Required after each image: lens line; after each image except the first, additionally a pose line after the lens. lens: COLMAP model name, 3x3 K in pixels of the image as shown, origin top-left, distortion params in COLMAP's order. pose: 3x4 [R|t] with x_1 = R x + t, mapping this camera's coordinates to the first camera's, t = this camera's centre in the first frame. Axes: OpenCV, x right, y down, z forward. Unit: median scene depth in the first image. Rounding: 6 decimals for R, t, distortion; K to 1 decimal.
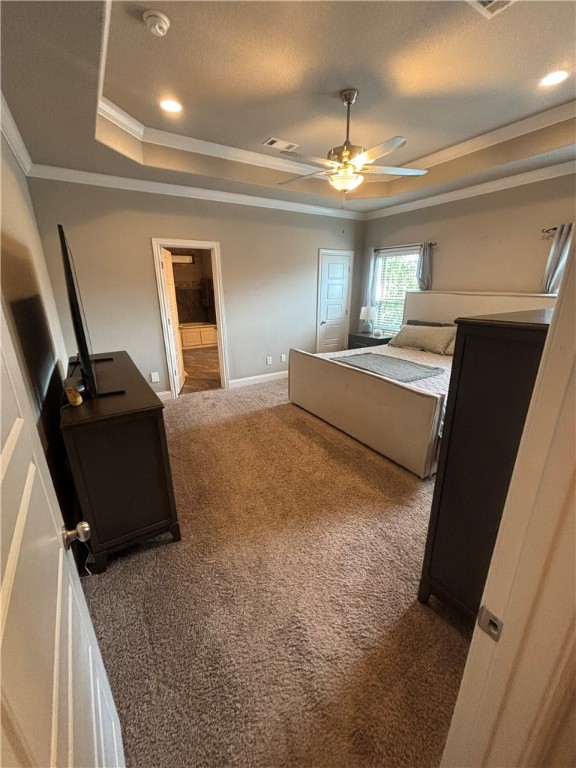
lens RADIAL K [[306.0, 0, 285.3], [0, 306.0, 382.3], [0, 0, 1]] dist [-0.002140, -0.000261]
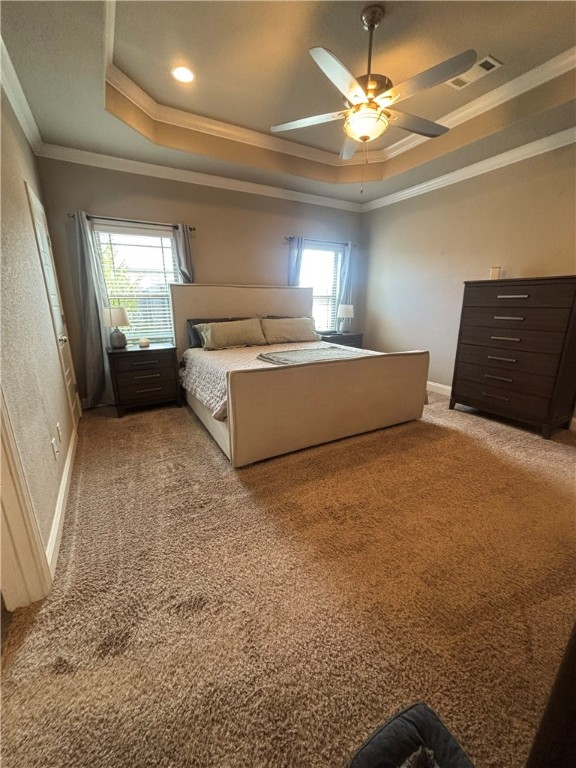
lens RADIAL K [[306.0, 0, 284.9], [0, 306.0, 382.7], [0, 0, 1]] dist [-0.002140, -0.000261]
pose [[0.042347, -0.258349, 0.965123, -0.486587], [0.306367, 0.922811, 0.233580, -0.186273], [-0.950971, 0.285790, 0.118228, 0.832874]]
